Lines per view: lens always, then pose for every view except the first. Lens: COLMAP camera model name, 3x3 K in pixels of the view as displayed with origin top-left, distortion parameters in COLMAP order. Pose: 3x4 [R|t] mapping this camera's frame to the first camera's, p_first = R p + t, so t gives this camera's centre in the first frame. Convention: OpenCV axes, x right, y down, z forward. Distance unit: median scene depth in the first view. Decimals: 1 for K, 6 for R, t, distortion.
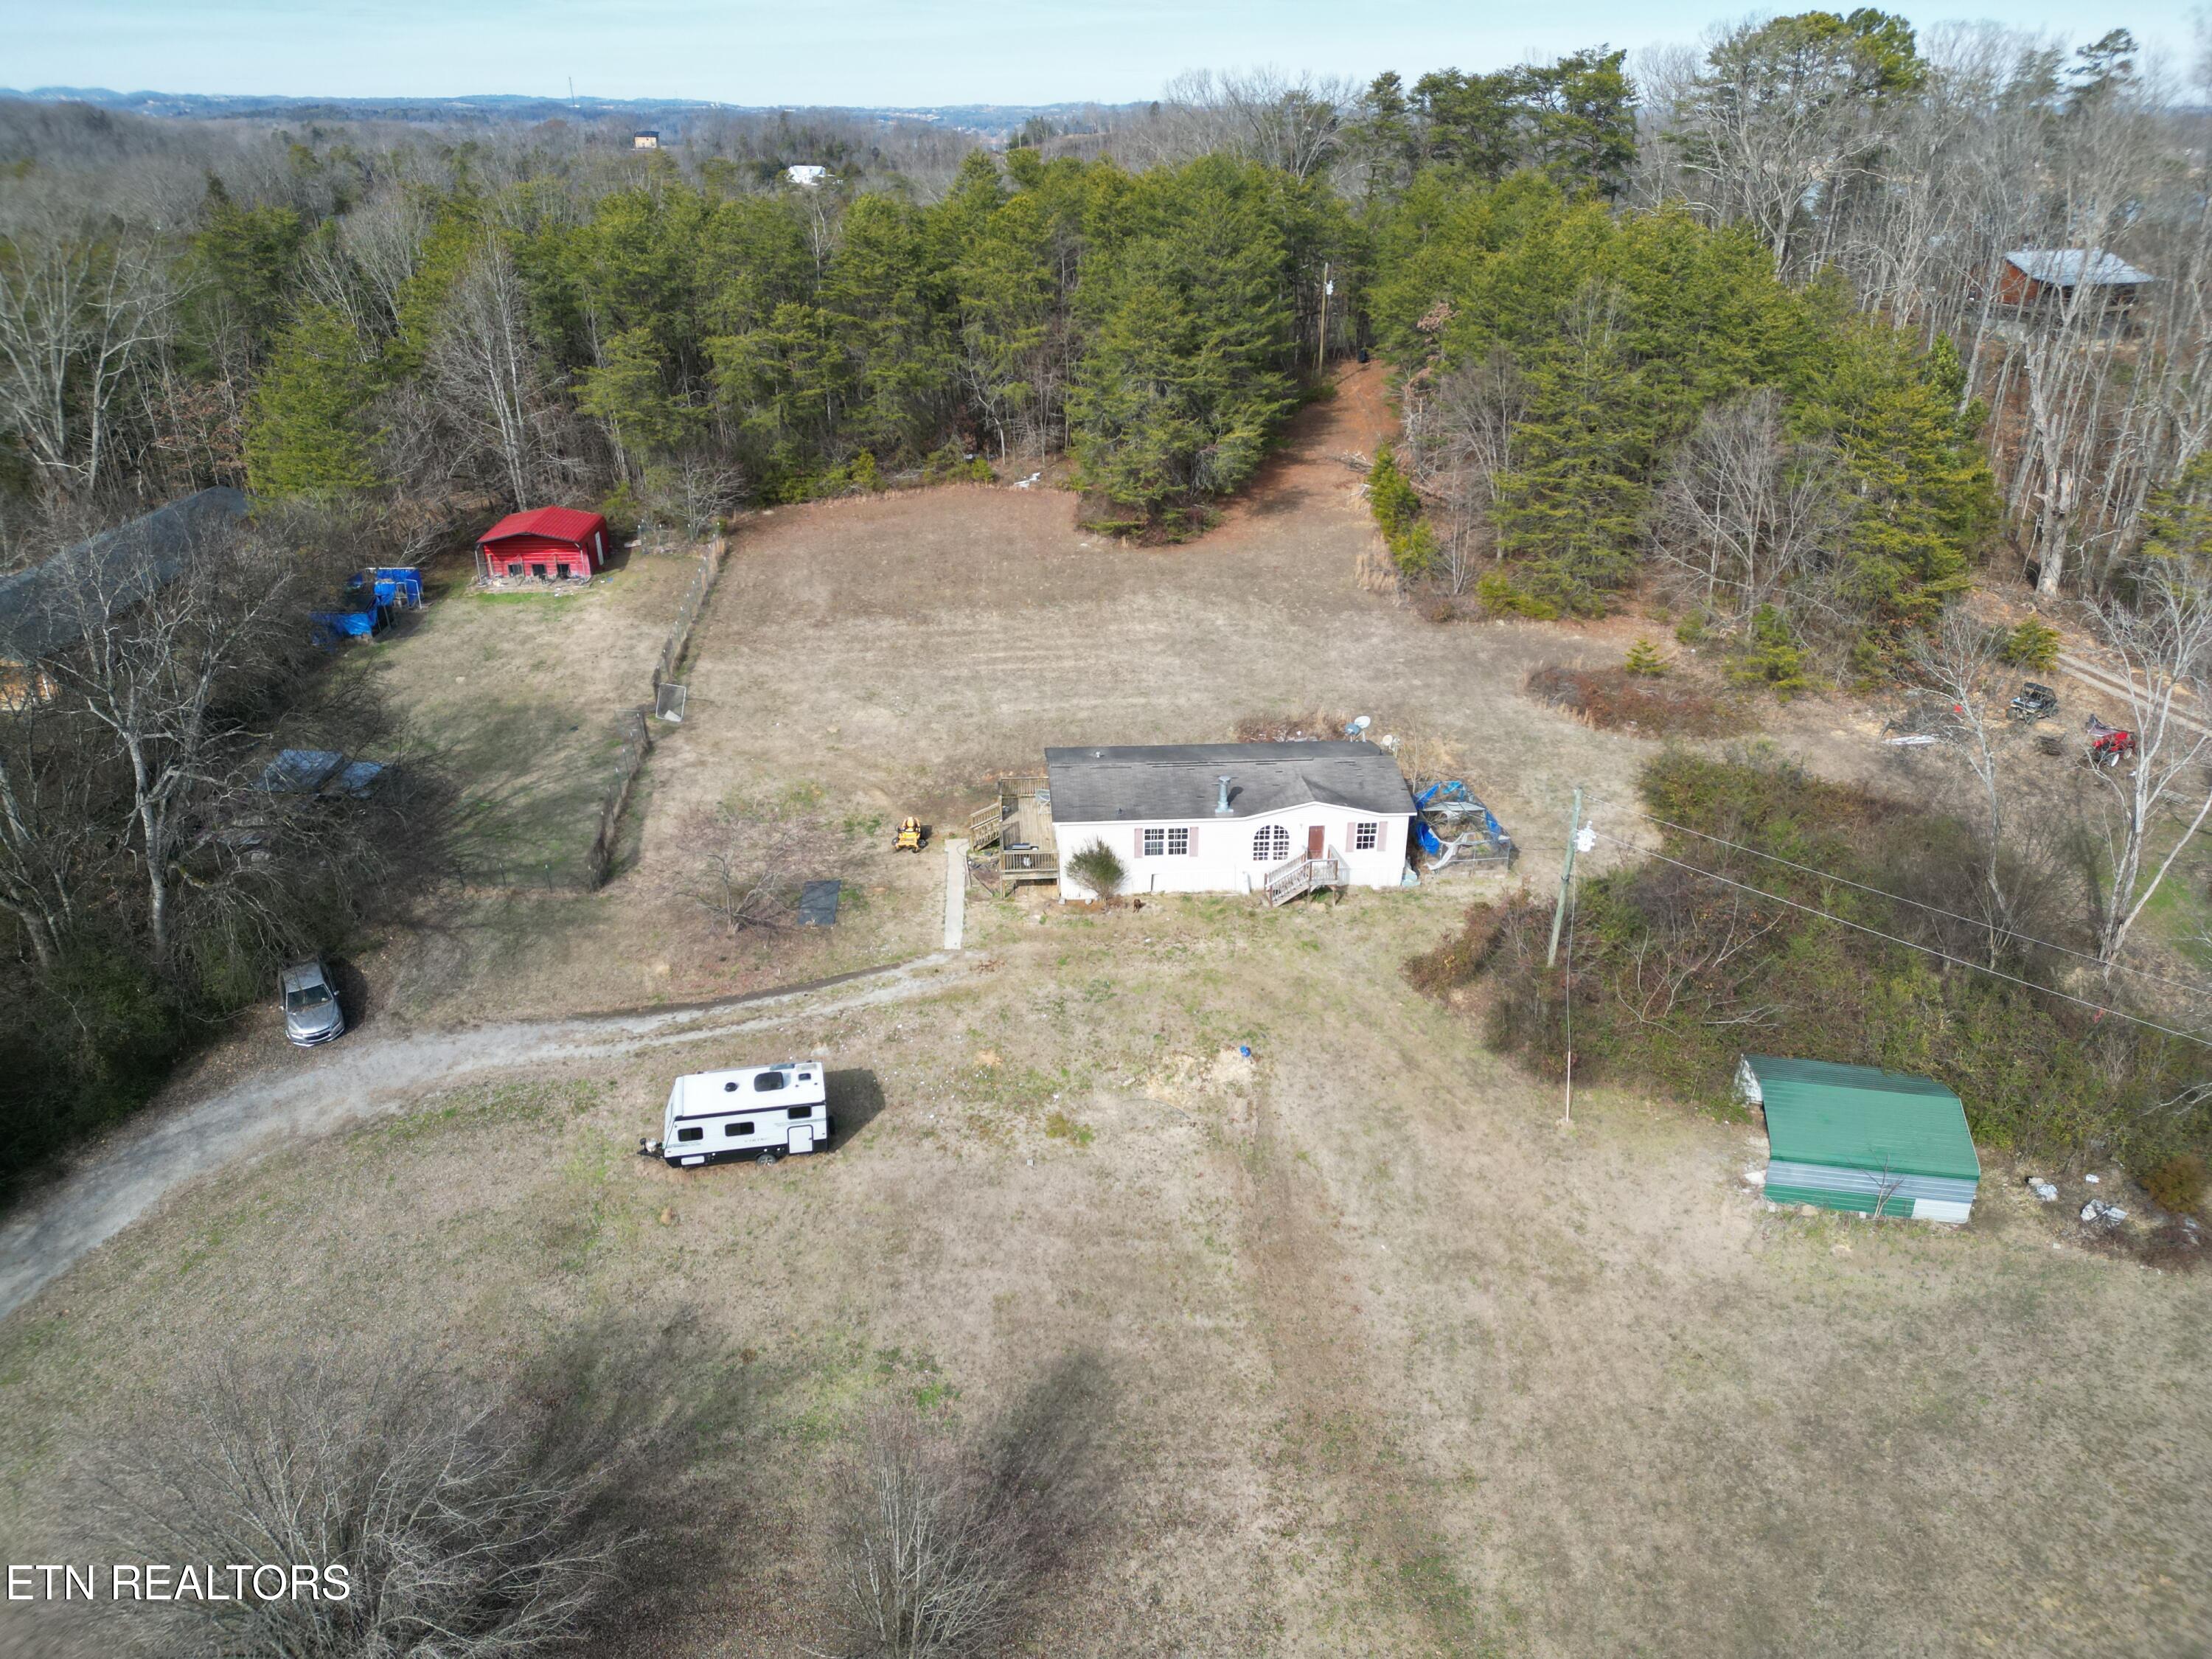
lens RADIAL K [[1530.9, 0, 1106.0], [0, 1530.9, 829.5], [0, 0, 1]] dist [0.102738, -0.119868]
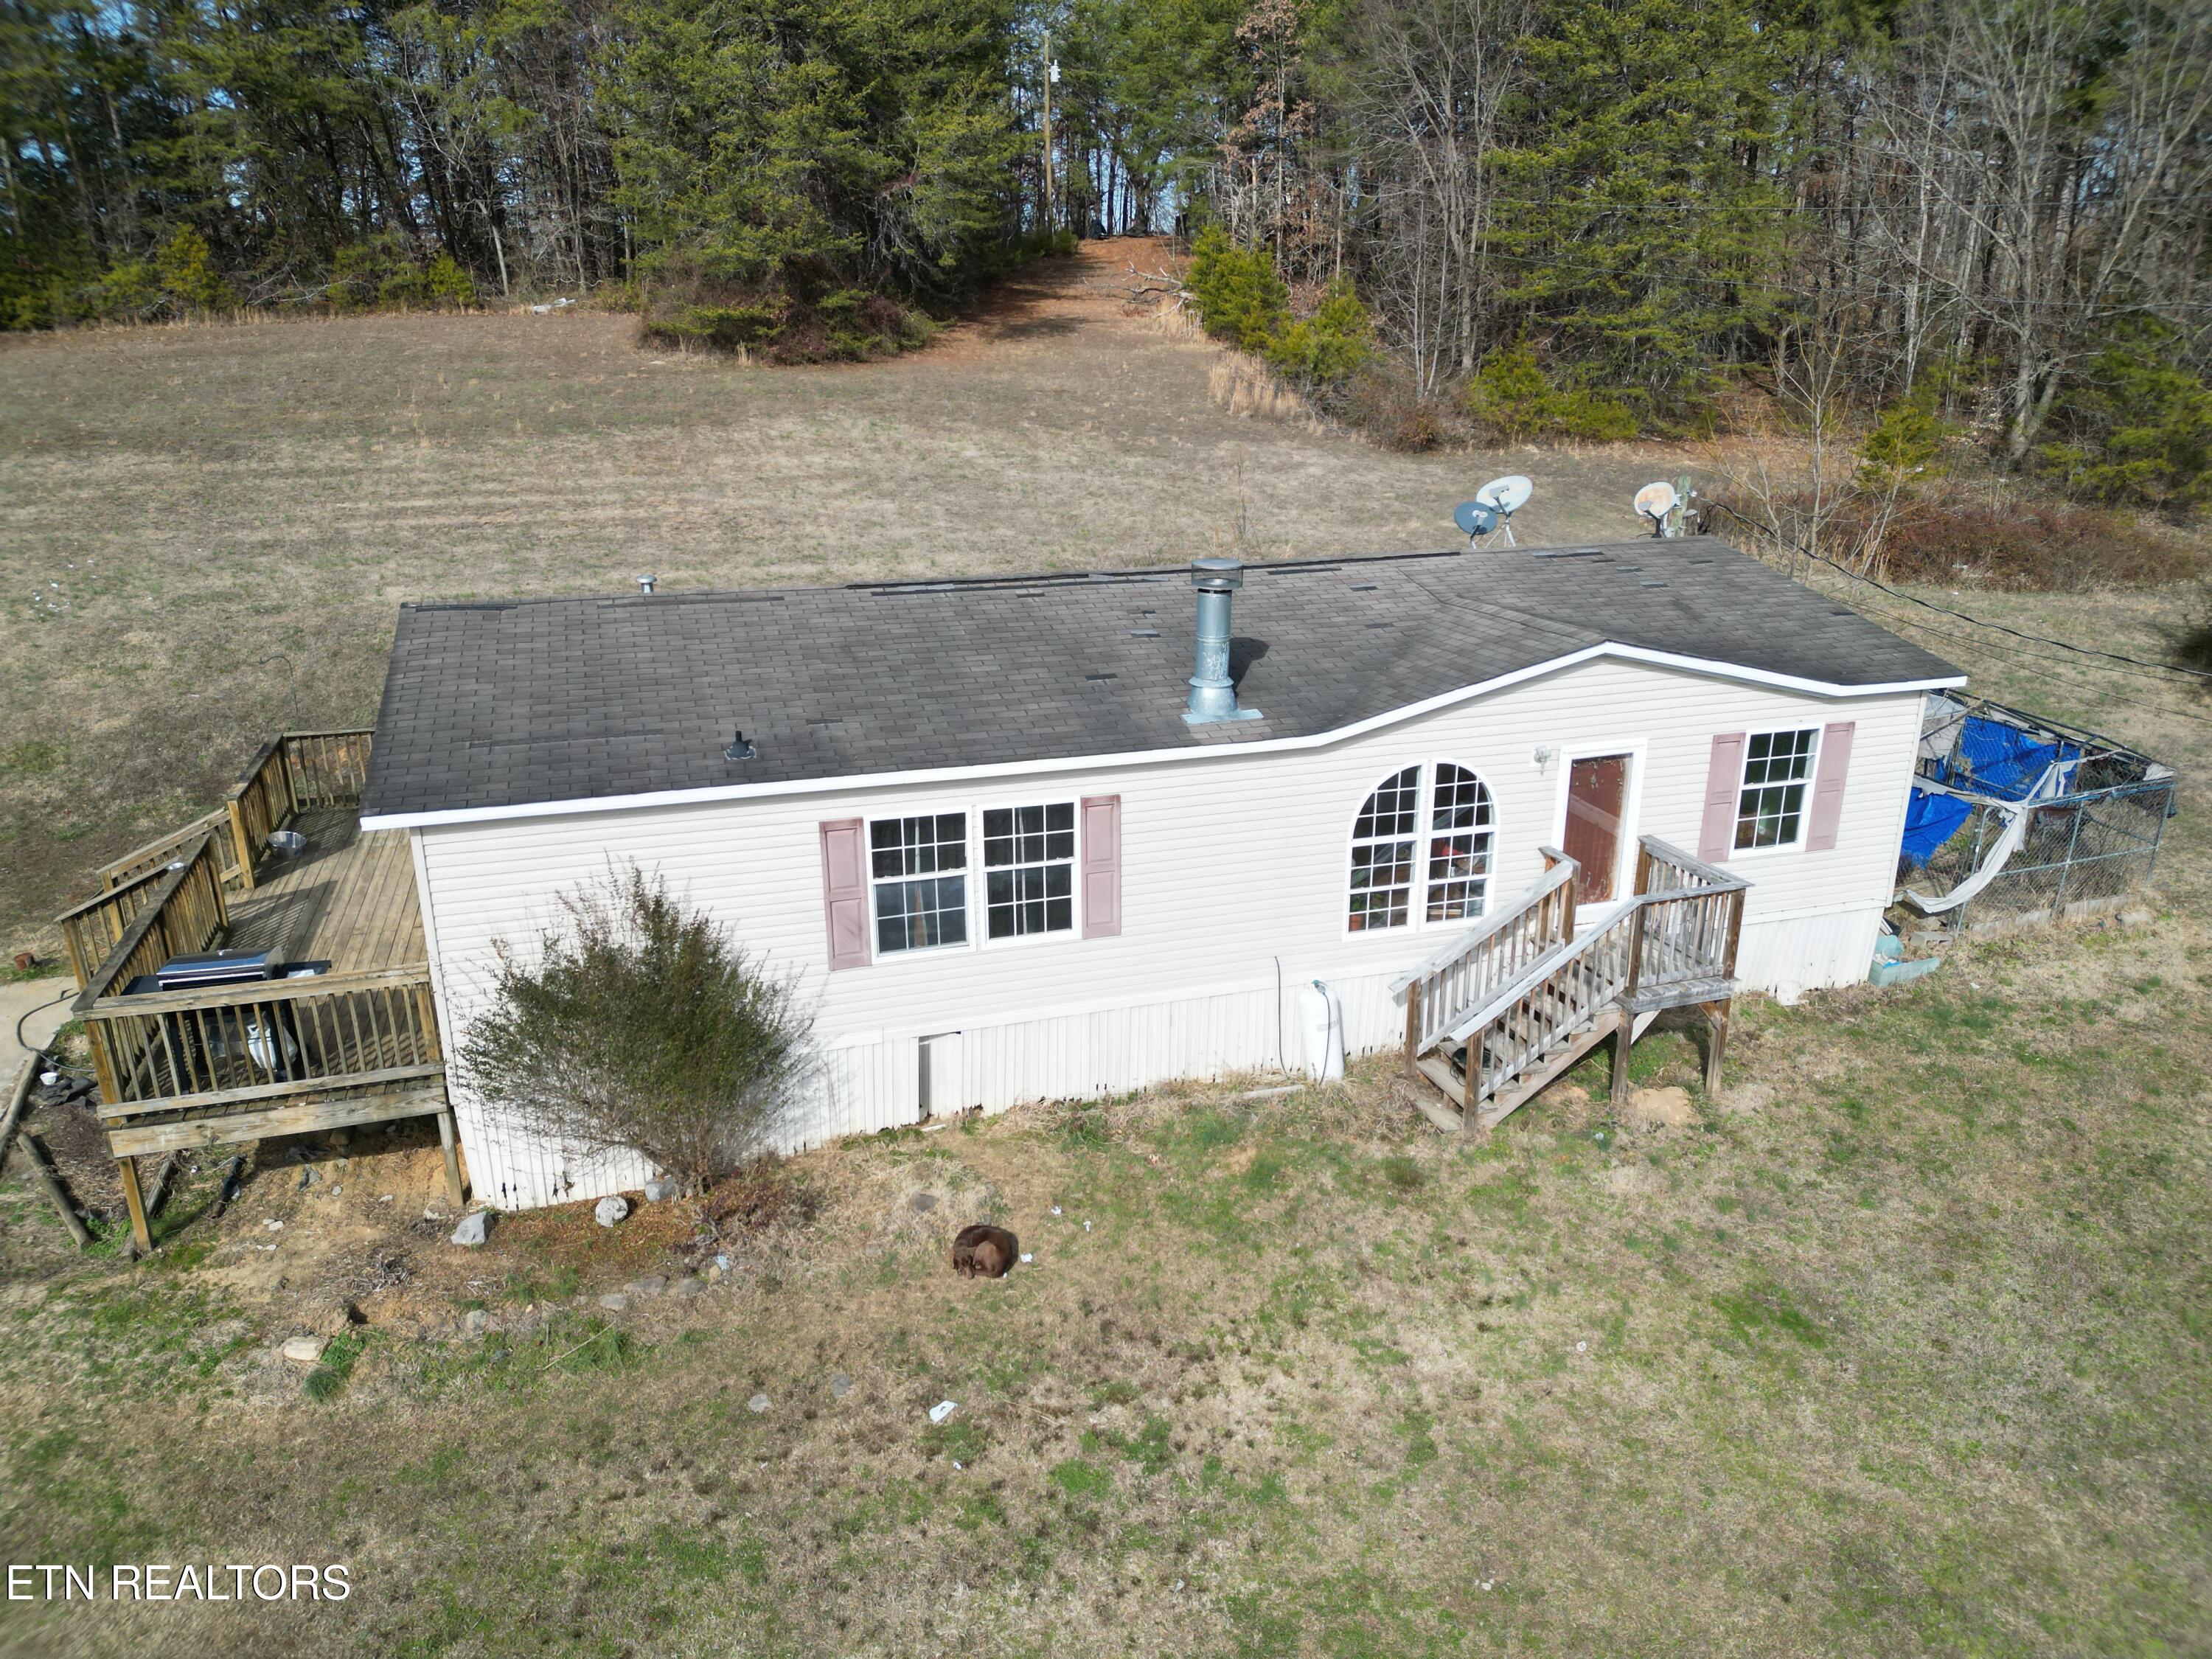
lens RADIAL K [[1540.7, 0, 1109.5], [0, 1540.7, 819.6], [0, 0, 1]] dist [0.075609, -0.072078]
pose [[0.973770, -0.076977, 0.214118, 0.012109], [0.098241, 0.991039, -0.090497, 0.021235], [-0.205233, 0.109158, 0.972607, 0.783425]]
